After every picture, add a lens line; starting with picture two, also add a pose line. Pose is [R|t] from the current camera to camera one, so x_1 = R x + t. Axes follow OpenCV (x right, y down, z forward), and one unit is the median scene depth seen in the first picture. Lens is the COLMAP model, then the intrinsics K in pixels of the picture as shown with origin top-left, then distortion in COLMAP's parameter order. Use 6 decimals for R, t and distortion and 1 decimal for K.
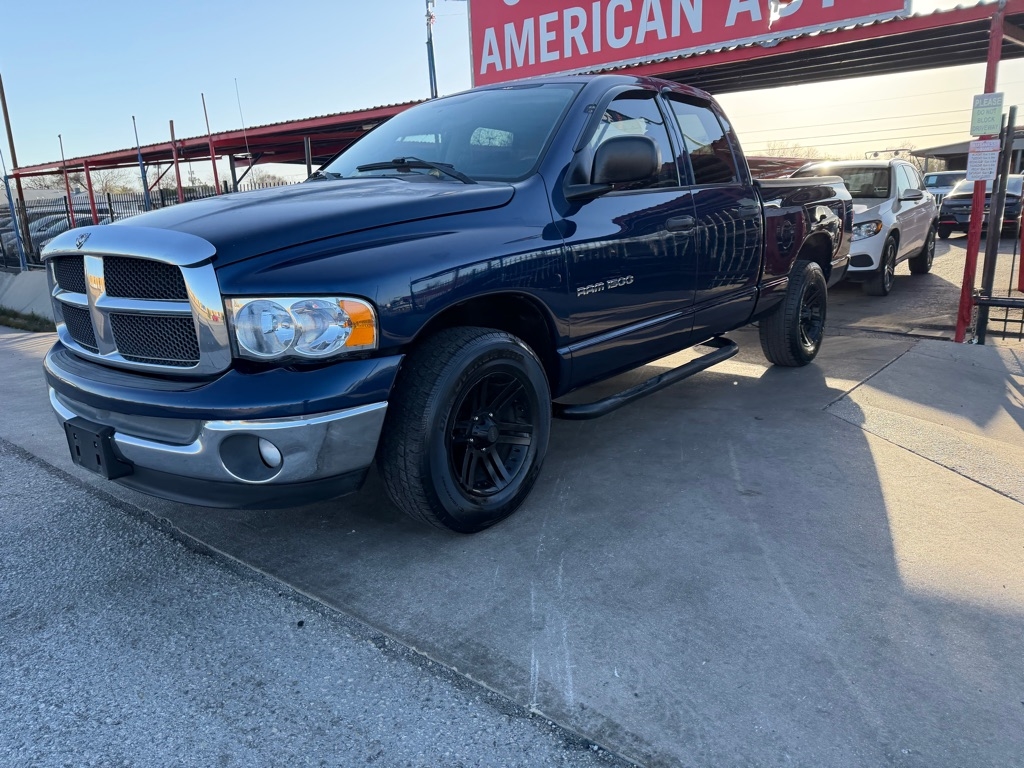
lens RADIAL K [[724.6, 0, 514.7], [0, 724.6, 374.0], [0, 0, 1]] dist [0.038579, -0.045401]
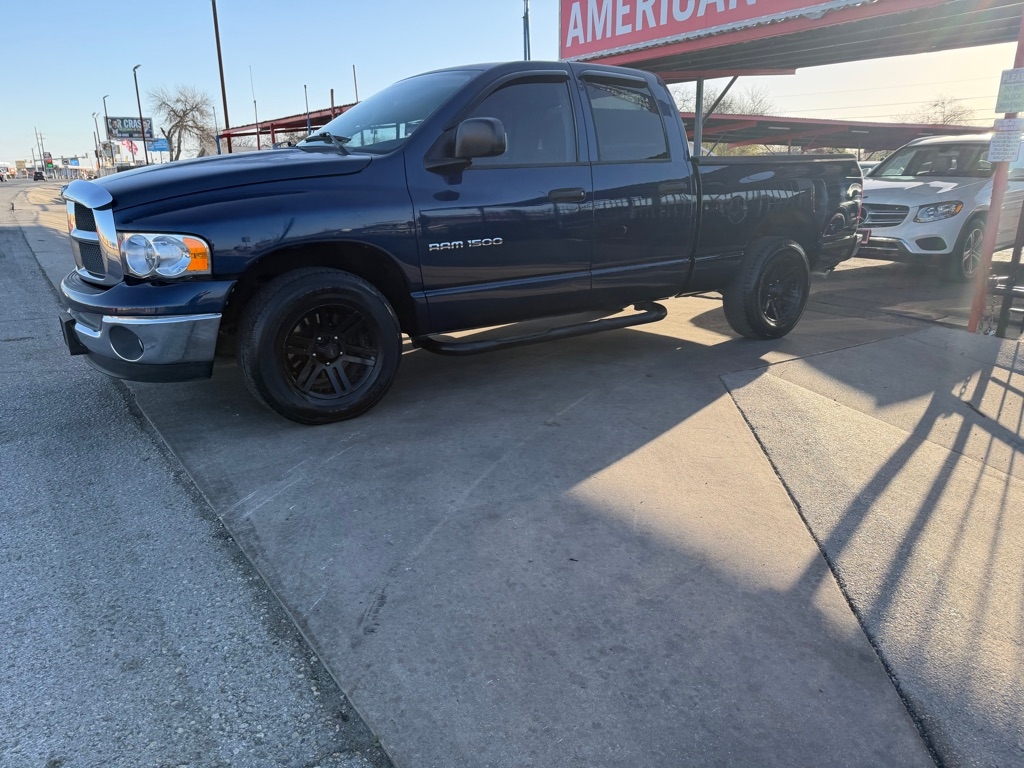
lens RADIAL K [[724.6, 0, 514.4], [0, 724.6, 377.4], [0, 0, 1]] dist [0.038579, -0.045401]
pose [[0.964175, 0.098617, -0.246255, 0.584781], [-0.086554, 0.994477, 0.059366, 0.022341], [0.250749, -0.035925, 0.967385, -0.173116]]
